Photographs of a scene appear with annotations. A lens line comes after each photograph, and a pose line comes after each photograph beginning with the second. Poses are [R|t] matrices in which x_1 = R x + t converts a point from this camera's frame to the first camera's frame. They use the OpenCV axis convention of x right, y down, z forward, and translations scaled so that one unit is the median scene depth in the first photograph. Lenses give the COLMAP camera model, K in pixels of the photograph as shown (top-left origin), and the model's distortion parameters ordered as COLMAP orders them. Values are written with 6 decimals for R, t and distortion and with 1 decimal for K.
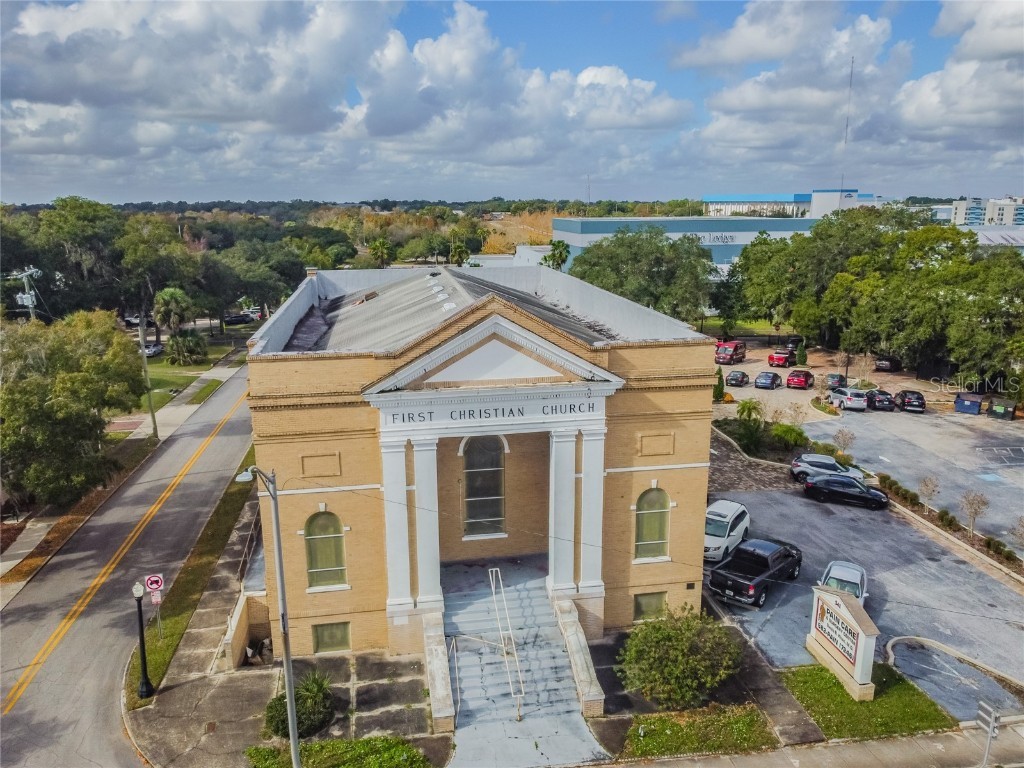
lens RADIAL K [[774.0, 0, 514.0], [0, 774.0, 385.7], [0, 0, 1]] dist [-0.010630, 0.001640]
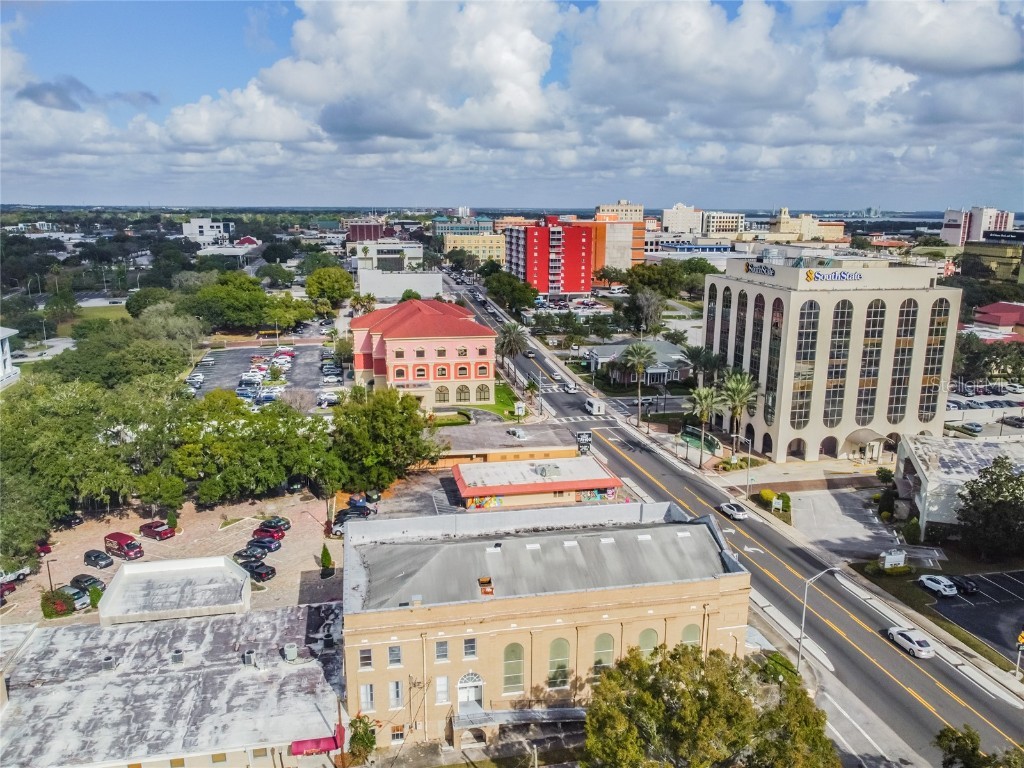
lens RADIAL K [[774.0, 0, 514.0], [0, 774.0, 385.7], [0, 0, 1]] dist [-0.010630, 0.001640]
pose [[-0.031195, -0.221144, 0.974742, -2.203276], [0.225495, 0.948518, 0.222411, -1.128057], [-0.973745, 0.226738, 0.020278, 1.302420]]
